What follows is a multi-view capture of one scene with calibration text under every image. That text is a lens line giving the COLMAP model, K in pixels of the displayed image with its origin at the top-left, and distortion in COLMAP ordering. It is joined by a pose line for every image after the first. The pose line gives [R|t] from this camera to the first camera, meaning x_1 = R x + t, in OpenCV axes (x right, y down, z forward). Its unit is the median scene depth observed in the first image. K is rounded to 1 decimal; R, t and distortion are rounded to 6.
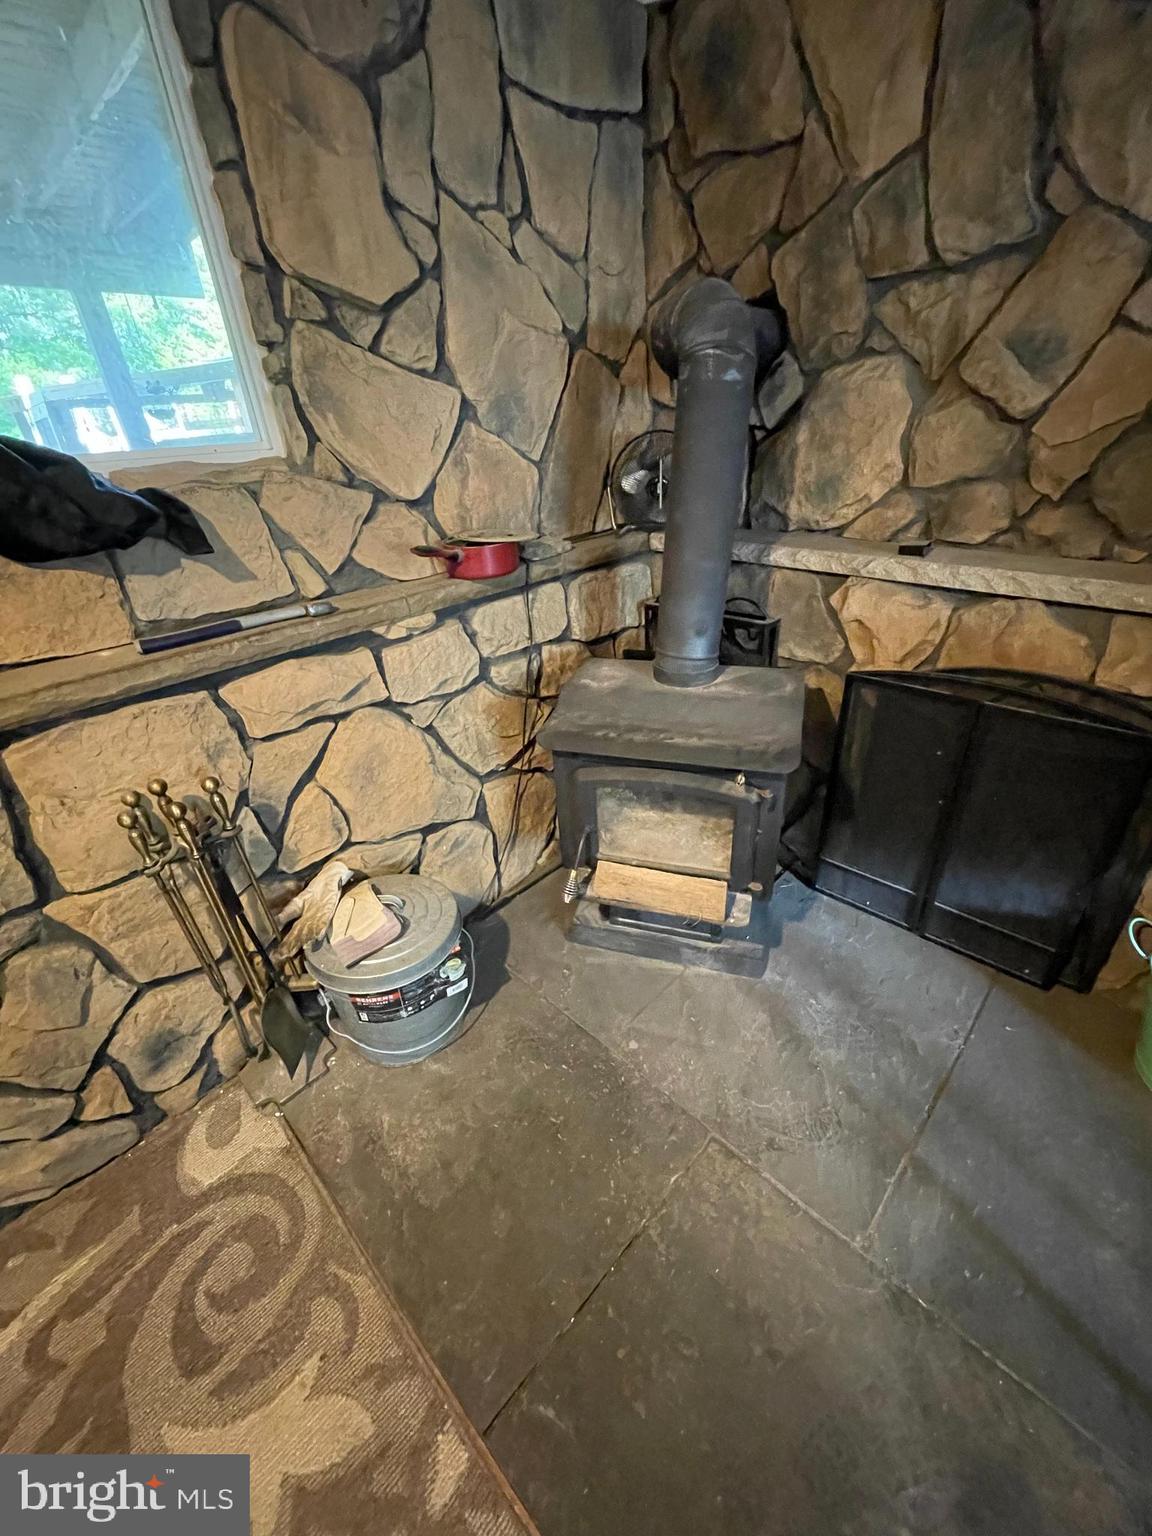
lens RADIAL K [[616.9, 0, 576.5], [0, 616.9, 765.9], [0, 0, 1]] dist [-0.000668, -0.000013]
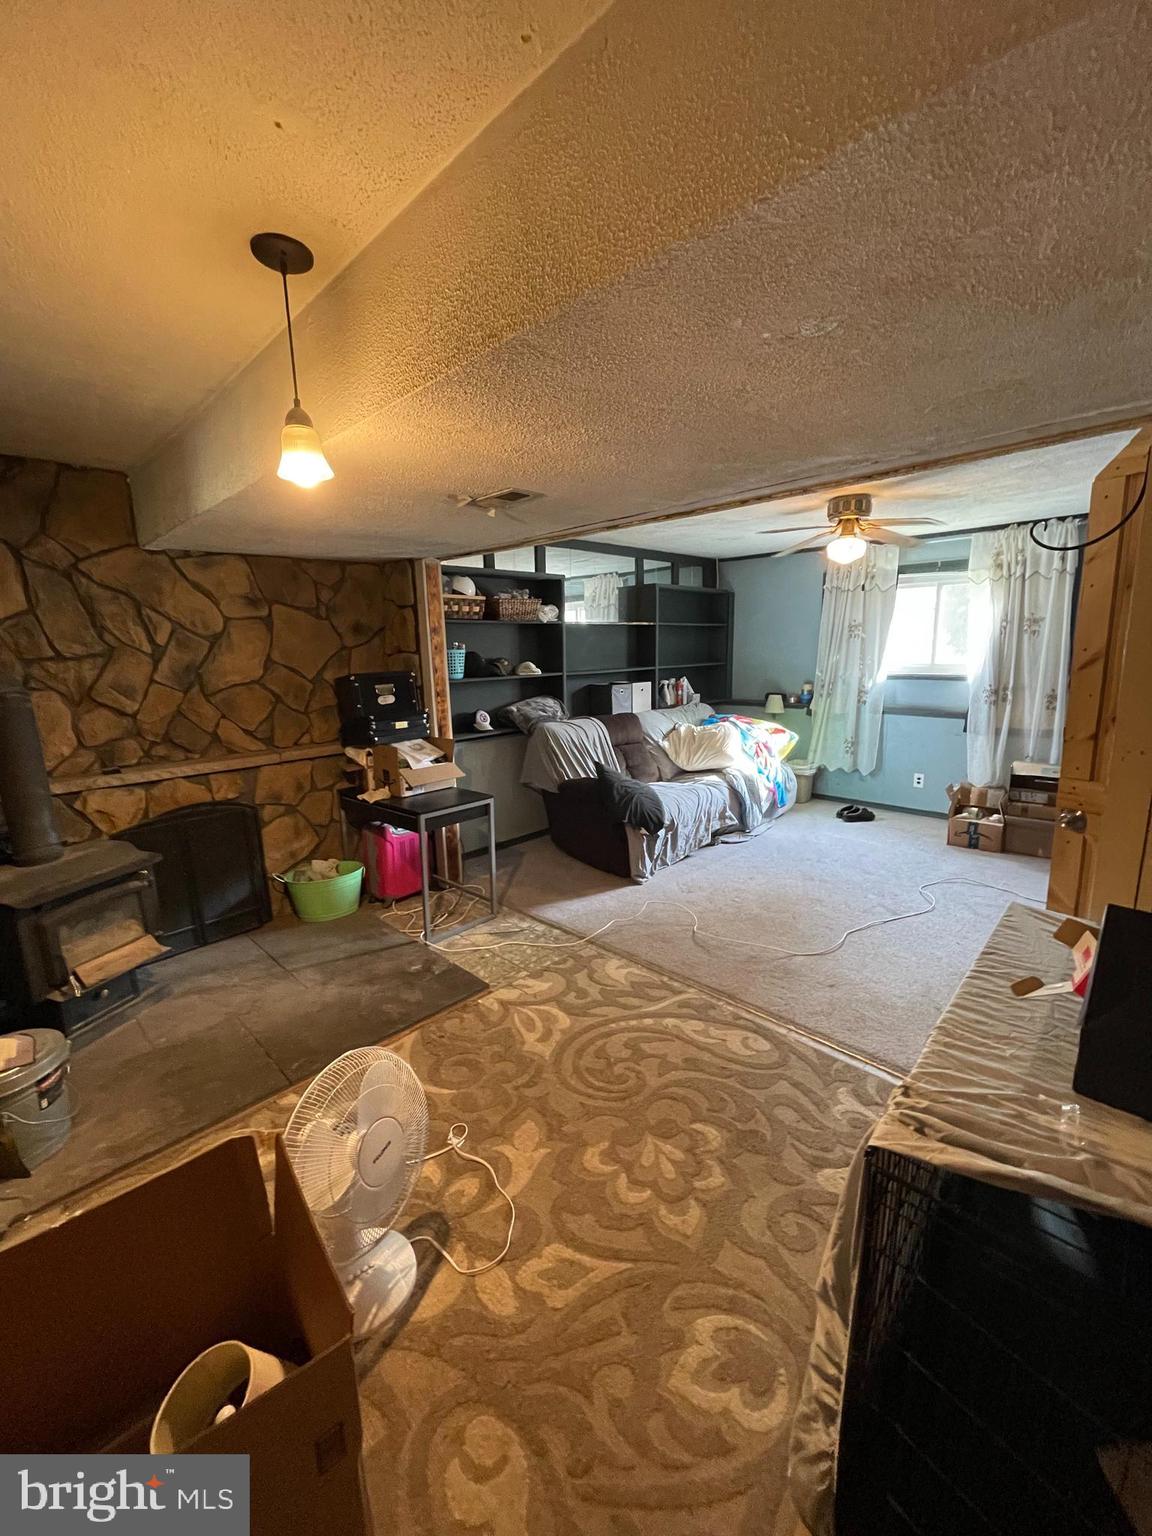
lens RADIAL K [[616.9, 0, 574.2], [0, 616.9, 766.6], [0, 0, 1]] dist [-0.000668, -0.000013]
pose [[-0.004288, -0.137674, 0.990468, -1.586853], [0.515917, 0.848174, 0.120129, 0.197584], [-0.856628, 0.511515, 0.067391, -0.502267]]
